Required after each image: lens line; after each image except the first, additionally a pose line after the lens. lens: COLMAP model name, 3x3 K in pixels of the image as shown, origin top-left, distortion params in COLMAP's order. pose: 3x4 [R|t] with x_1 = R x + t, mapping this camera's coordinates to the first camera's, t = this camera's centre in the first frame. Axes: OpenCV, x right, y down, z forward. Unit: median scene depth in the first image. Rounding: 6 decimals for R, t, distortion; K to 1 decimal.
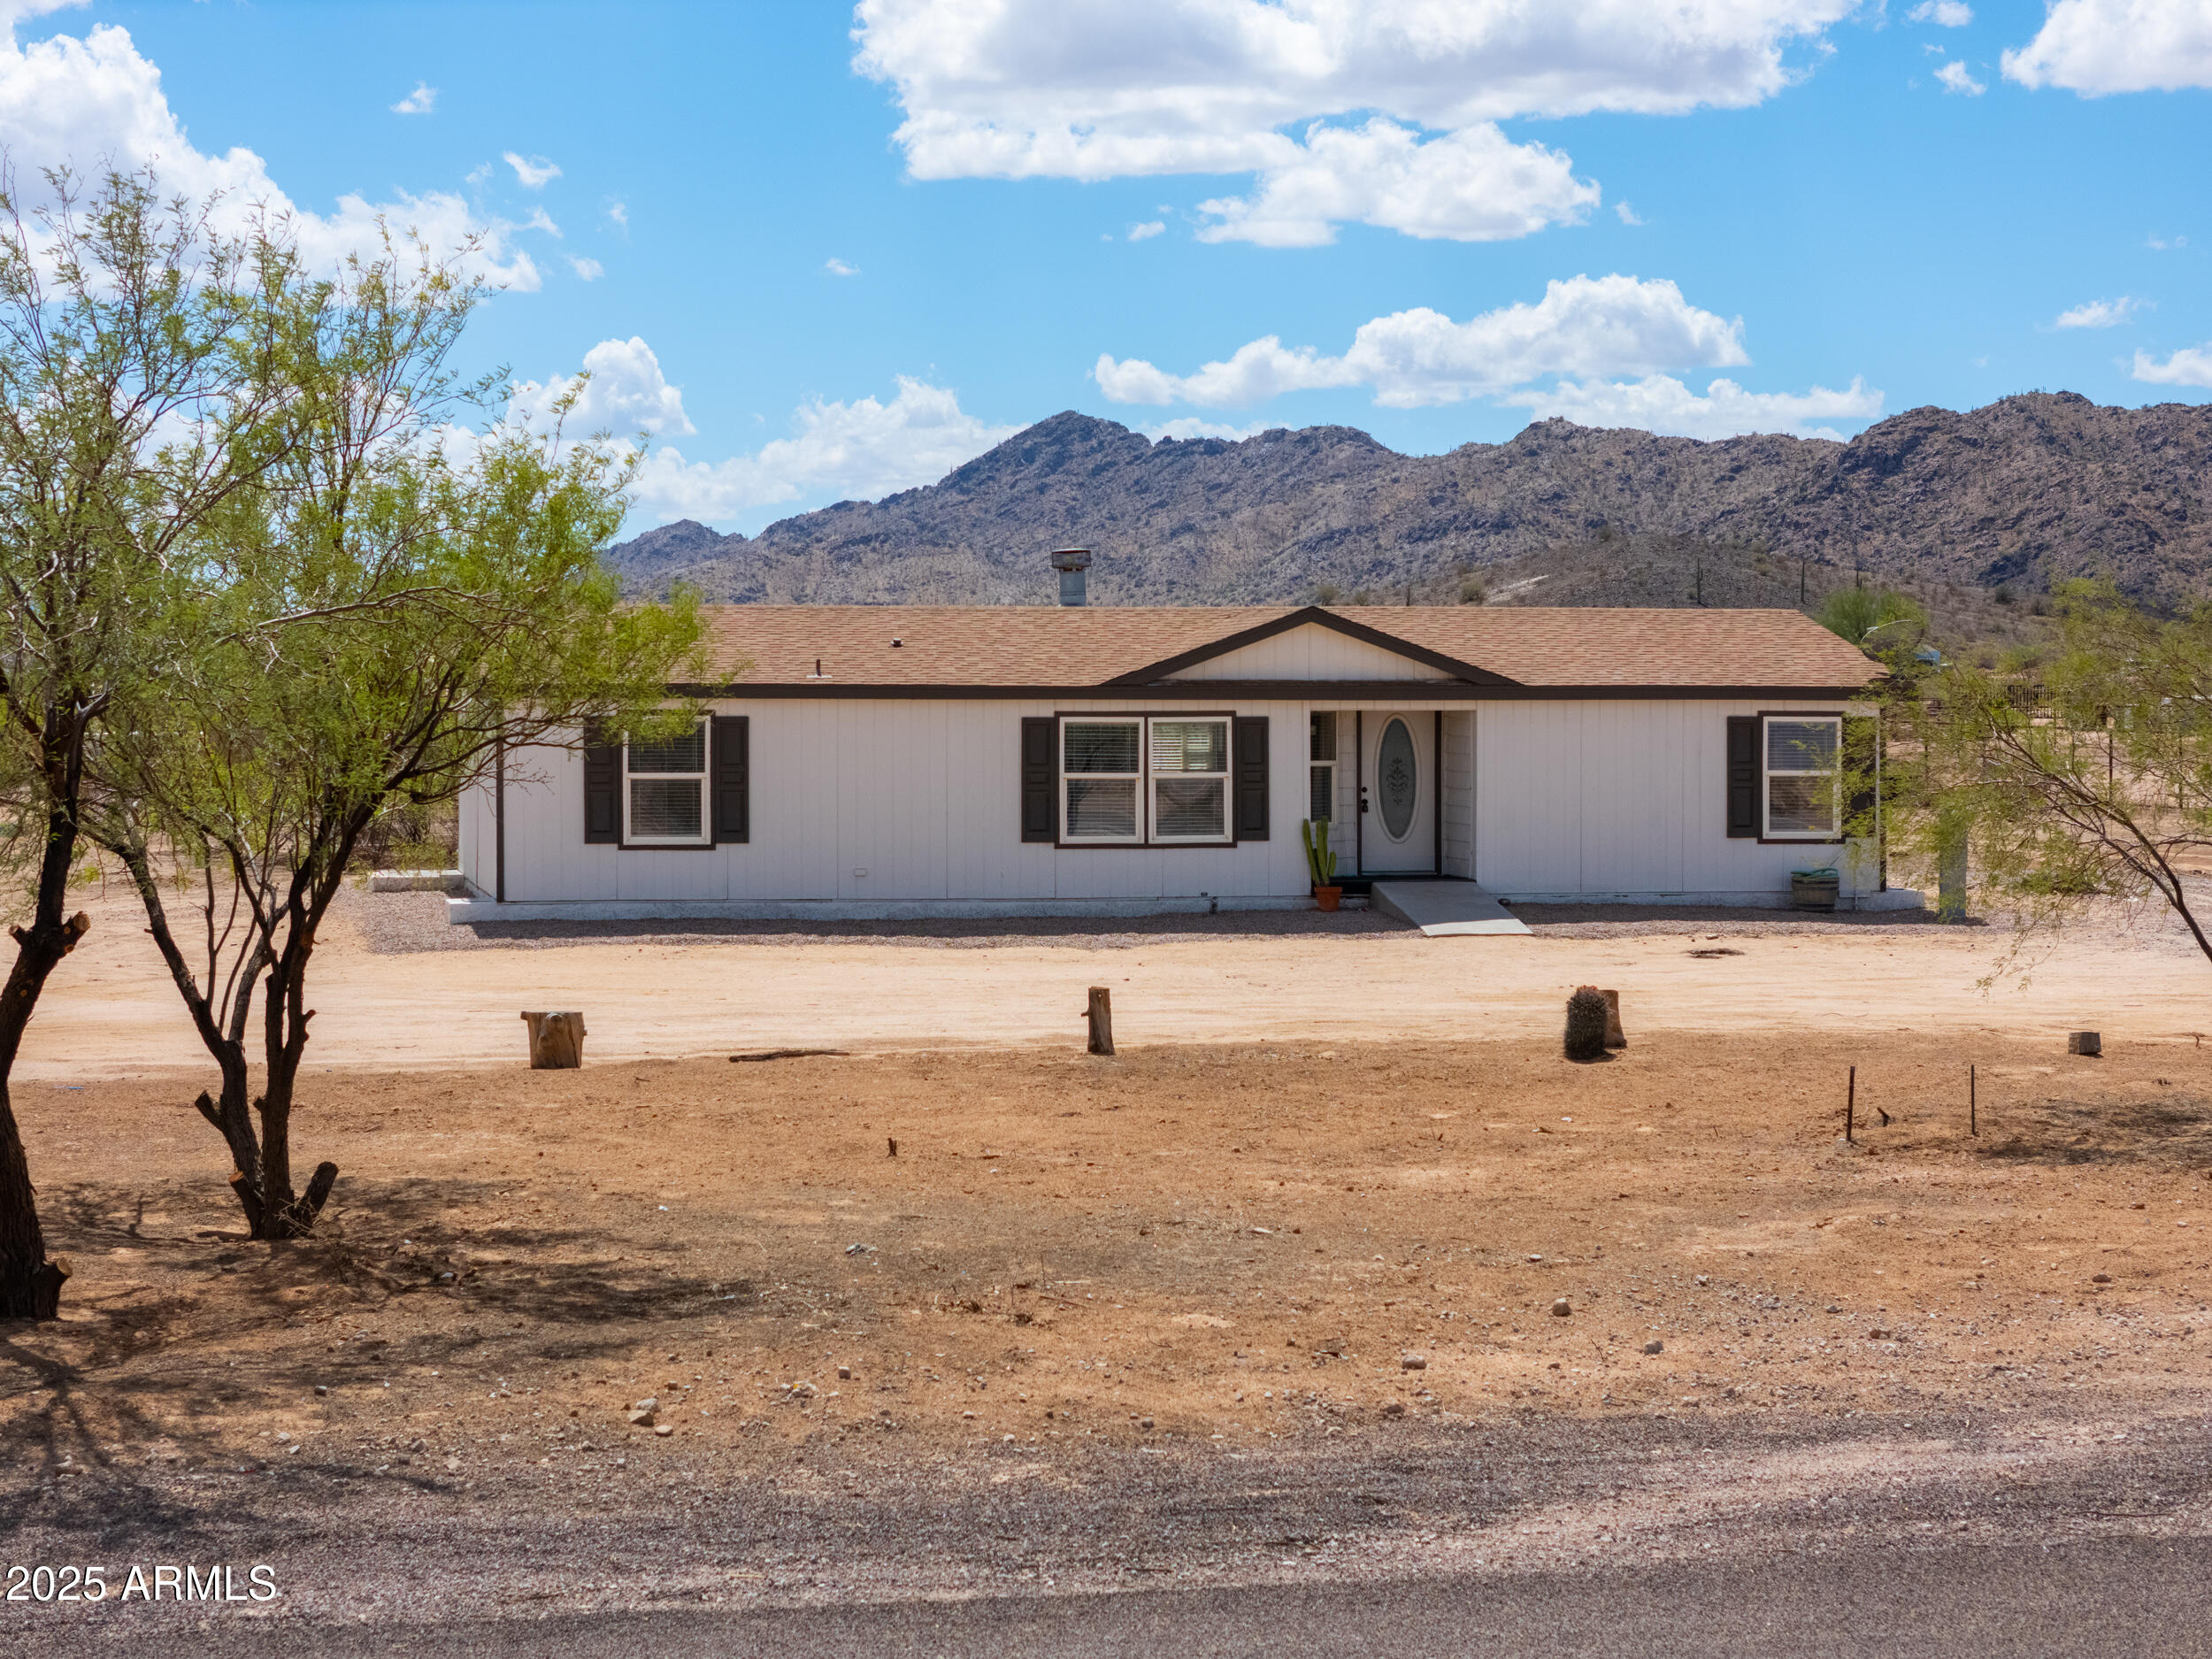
lens RADIAL K [[4435.2, 0, 1106.0], [0, 4435.2, 829.5], [0, 0, 1]] dist [-0.041307, -0.055651]
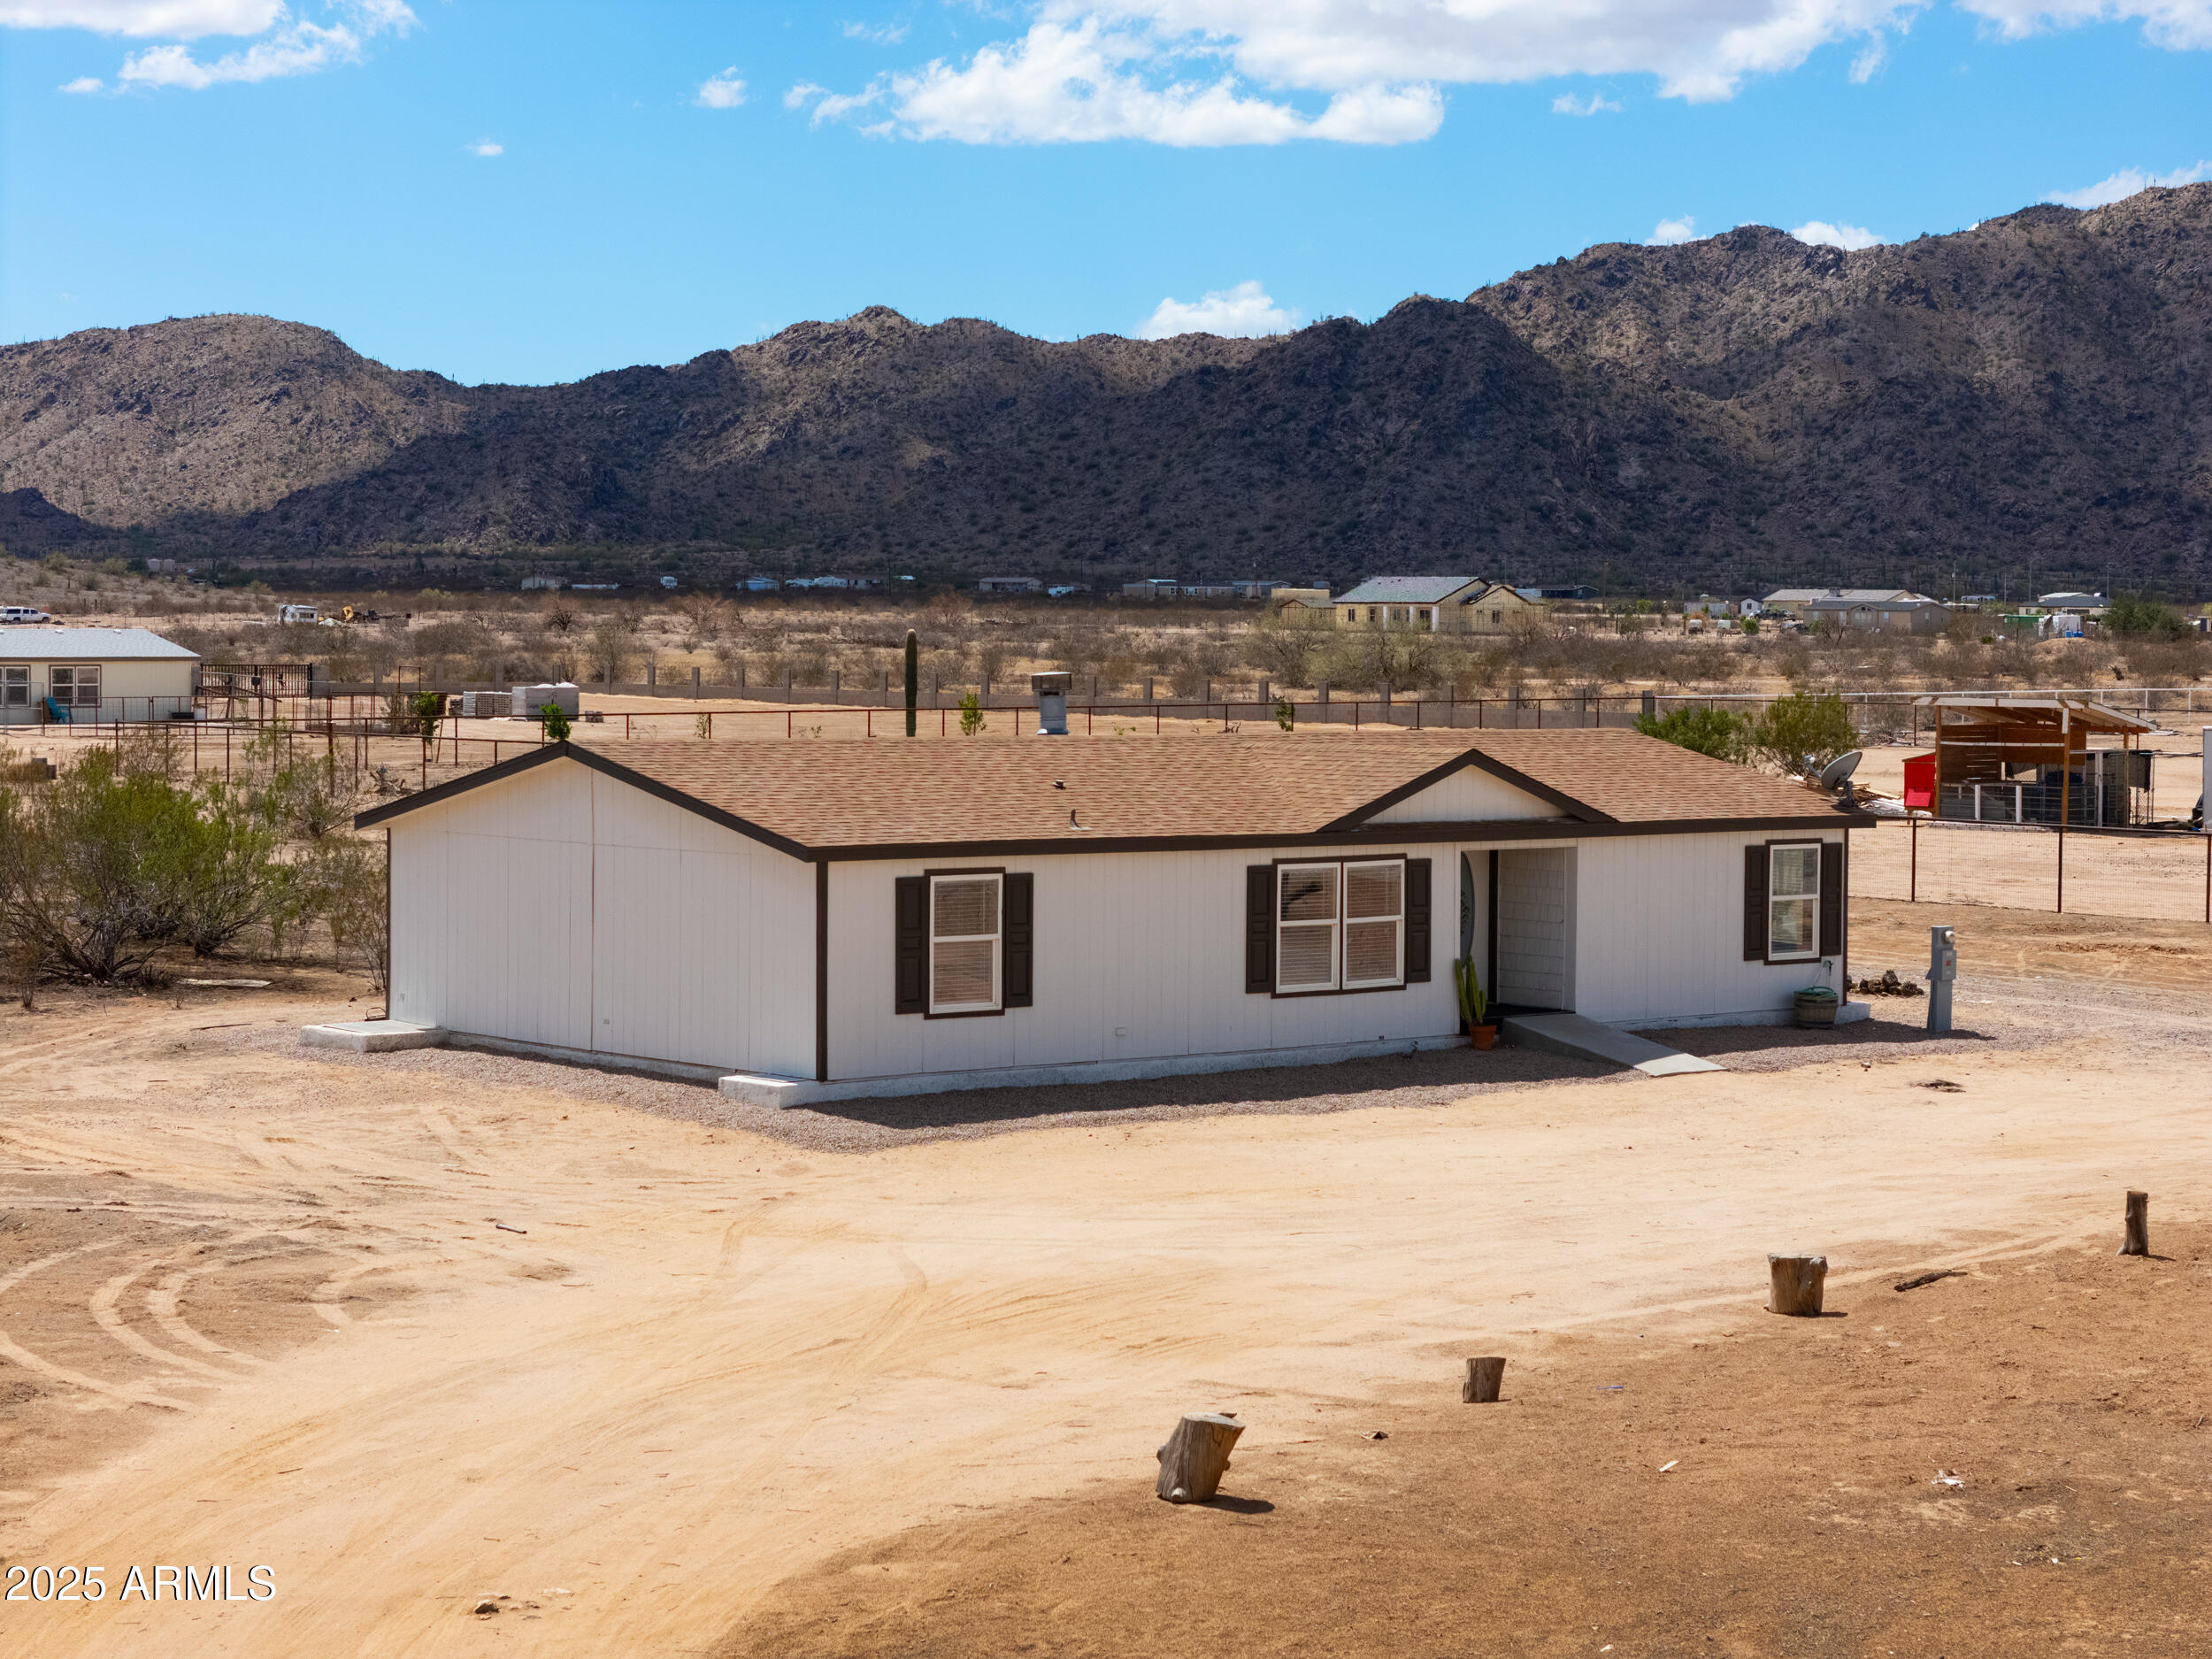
lens RADIAL K [[4435.2, 0, 1106.0], [0, 4435.2, 829.5], [0, 0, 1]] dist [-0.041307, -0.055651]
pose [[0.859506, -0.017859, 0.510813, -0.543690], [0.014105, 0.999838, 0.011223, -0.044587], [-0.510931, -0.002441, 0.859618, 0.173139]]
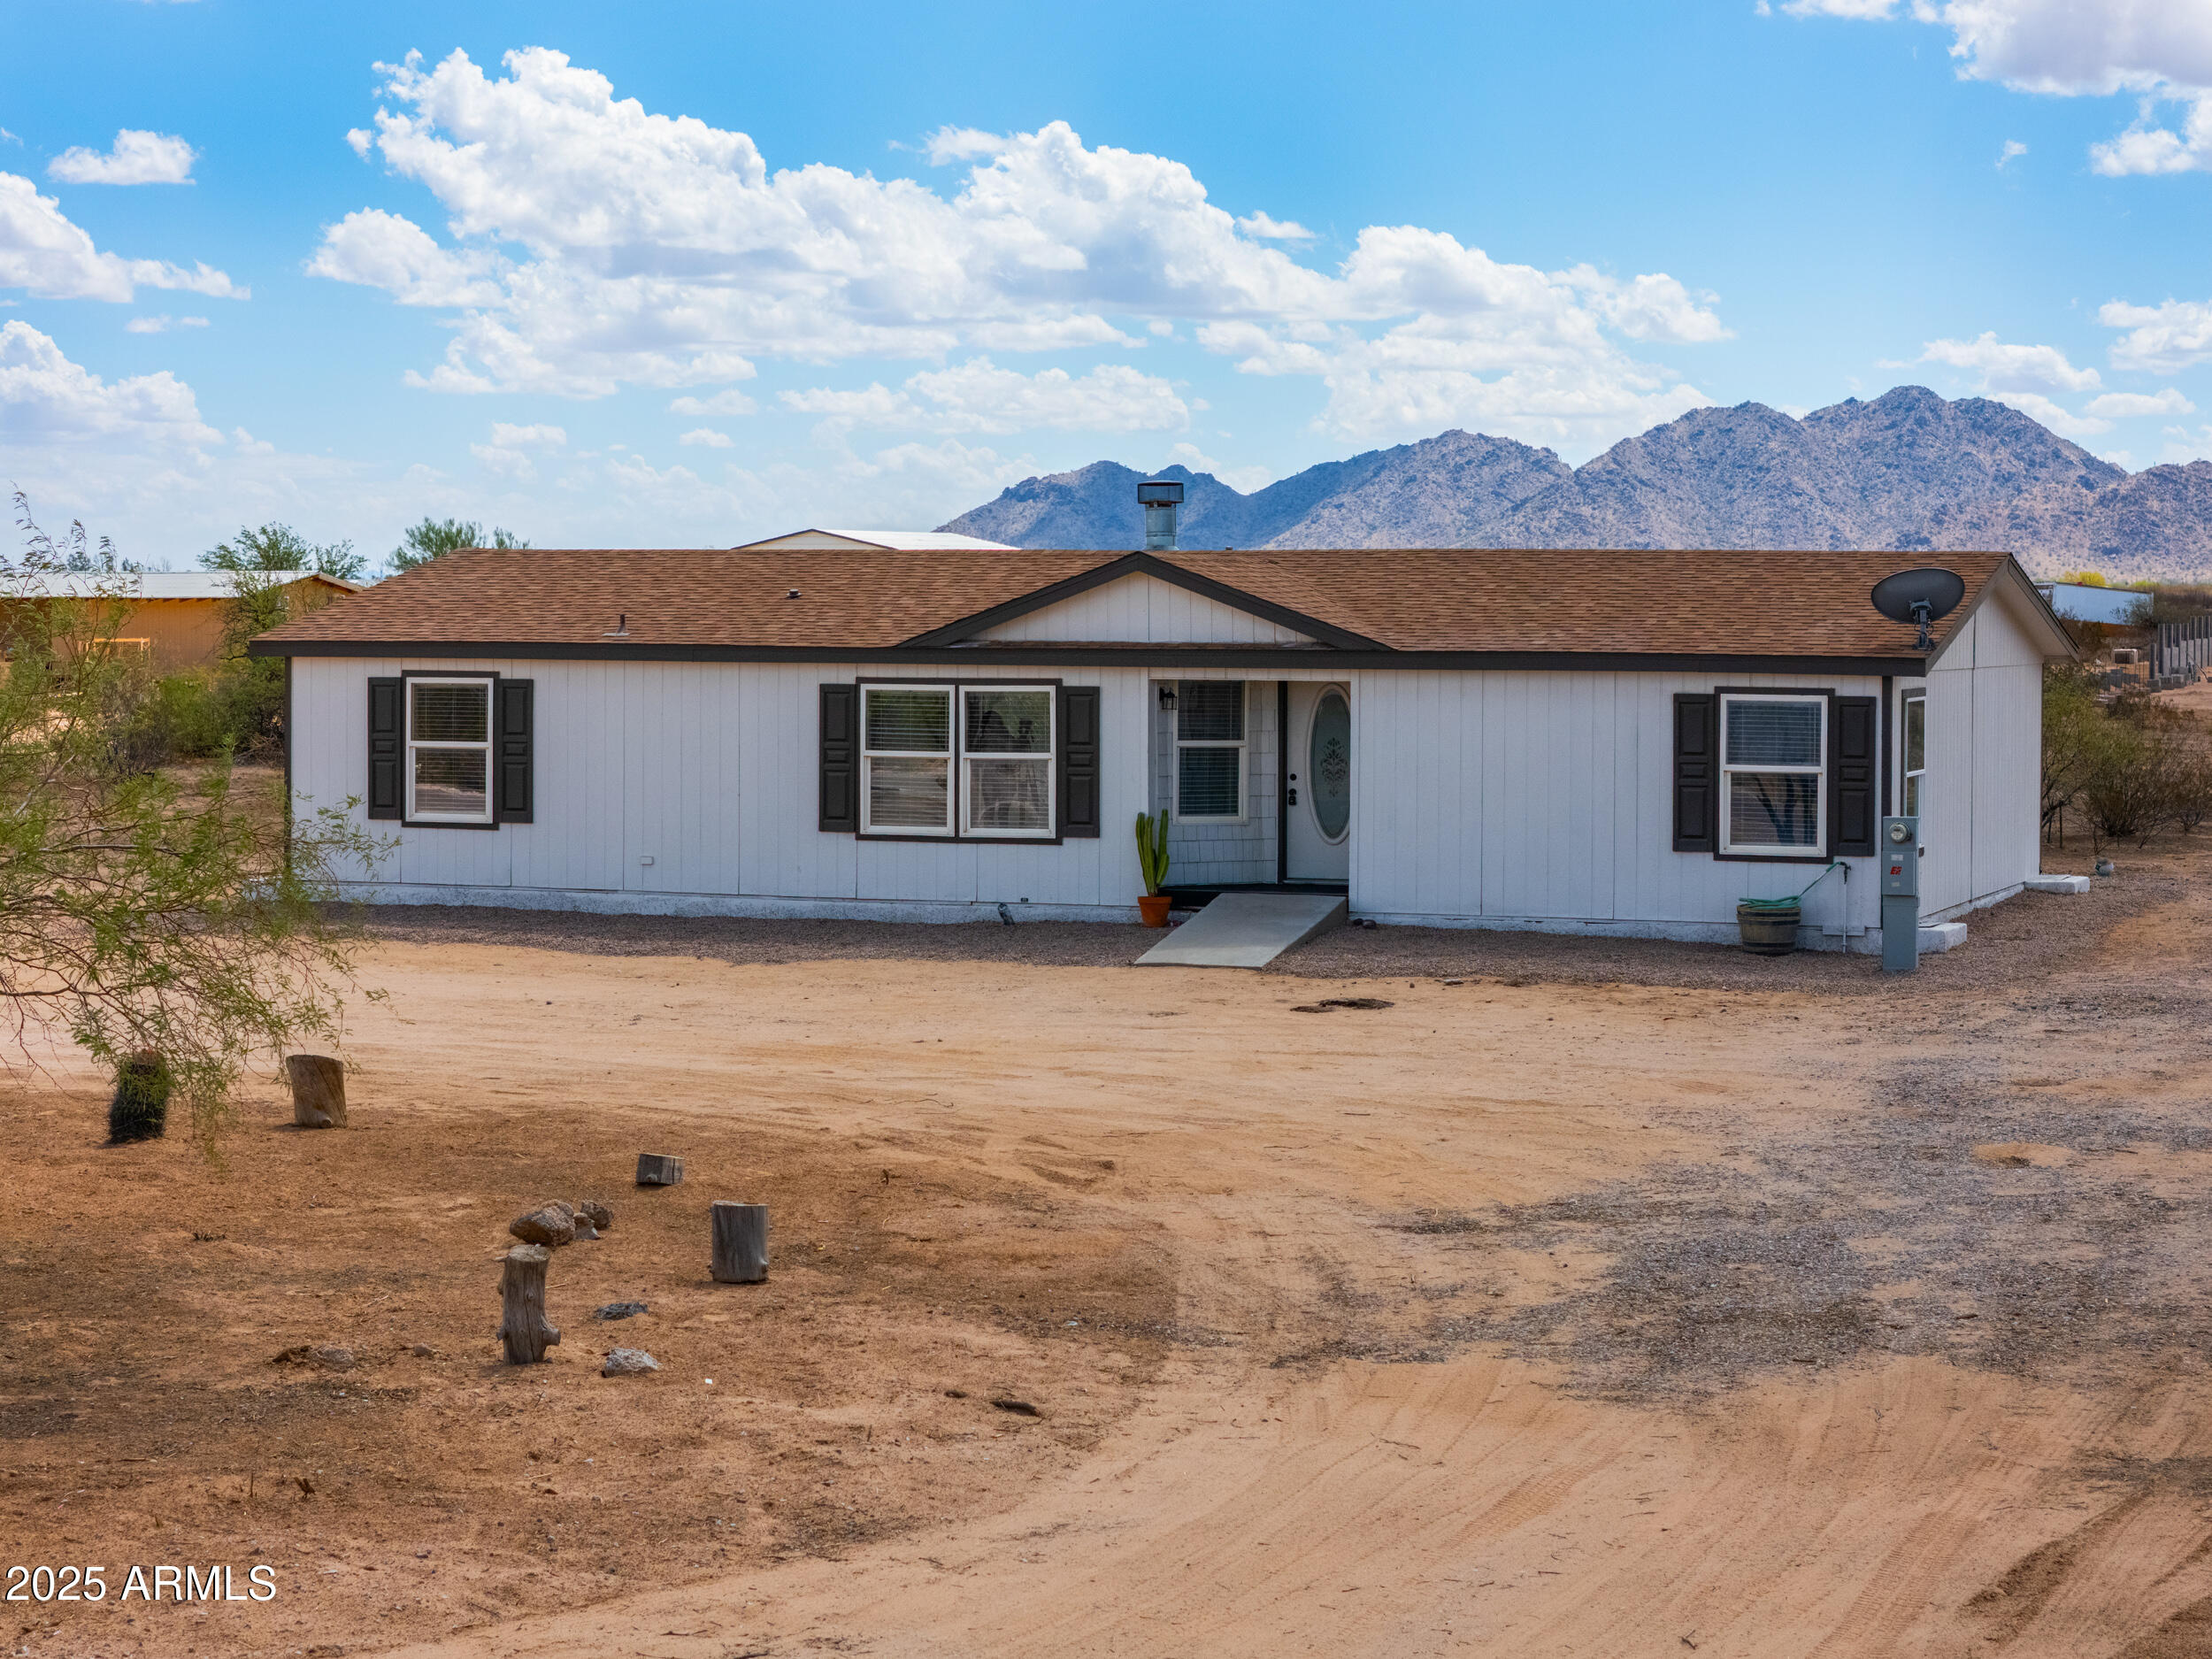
lens RADIAL K [[4482.7, 0, 987.7], [0, 4482.7, 825.0], [0, 0, 1]] dist [-0.075992, -0.207667]
pose [[0.855952, 0.026514, -0.516374, 0.450104], [-0.024763, 0.999640, 0.010282, -0.007897], [0.516461, 0.003986, 0.856301, 0.281037]]
